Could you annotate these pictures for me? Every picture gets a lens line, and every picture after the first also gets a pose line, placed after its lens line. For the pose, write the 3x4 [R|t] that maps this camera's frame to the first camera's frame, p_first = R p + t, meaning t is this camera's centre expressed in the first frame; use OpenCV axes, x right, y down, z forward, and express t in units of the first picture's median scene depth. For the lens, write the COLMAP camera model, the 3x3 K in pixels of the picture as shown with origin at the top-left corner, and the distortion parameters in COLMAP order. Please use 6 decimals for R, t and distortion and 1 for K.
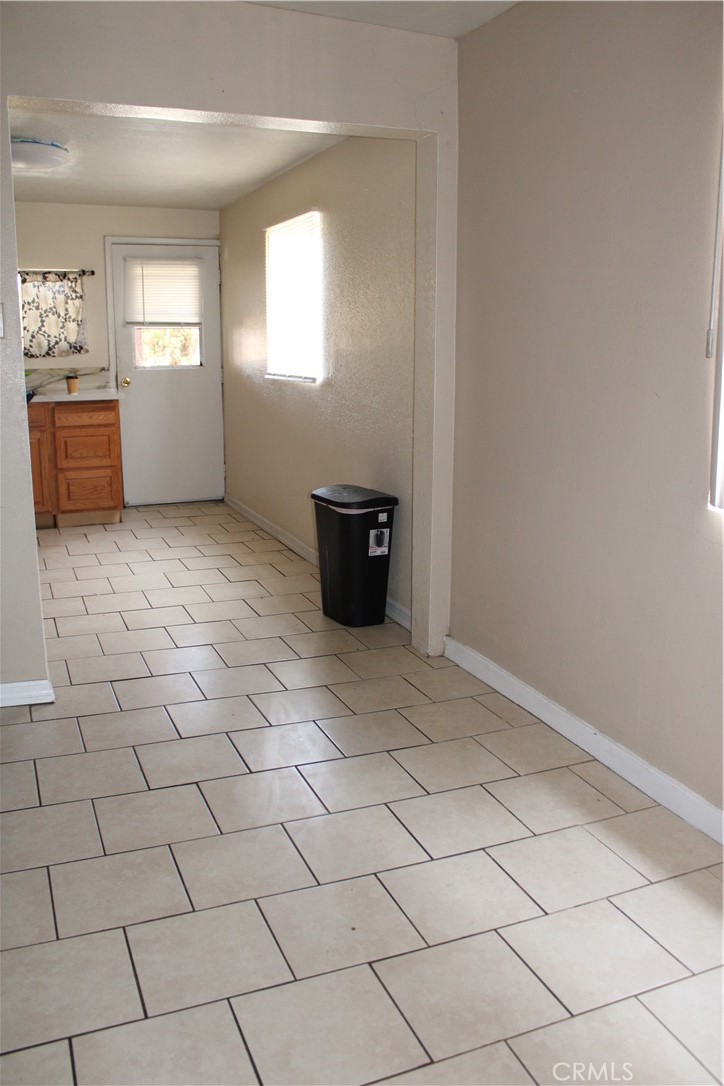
lens RADIAL K [[929.2, 0, 362.0], [0, 929.2, 543.0], [0, 0, 1]] dist [-0.137748, 0.130673]
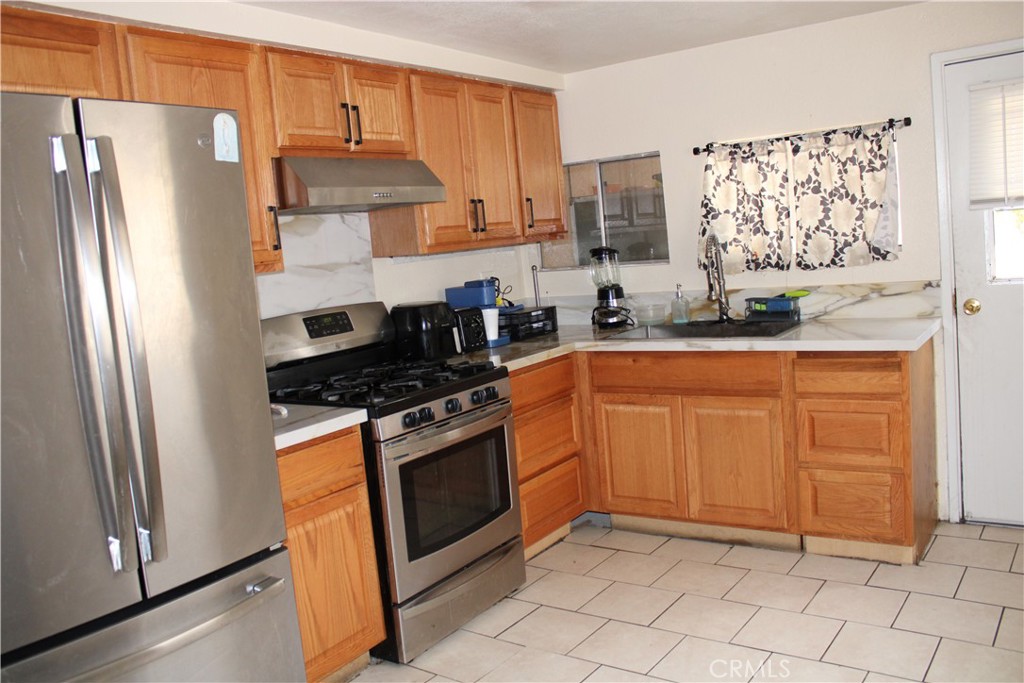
lens RADIAL K [[876.2, 0, 512.0], [0, 876.2, 341.5], [0, 0, 1]] dist [-0.137748, 0.130673]
pose [[0.534156, 0.048393, -0.844000, 0.034807], [-0.091589, 0.995797, -0.000869, -0.134422], [0.840410, 0.077765, 0.536343, 0.511612]]
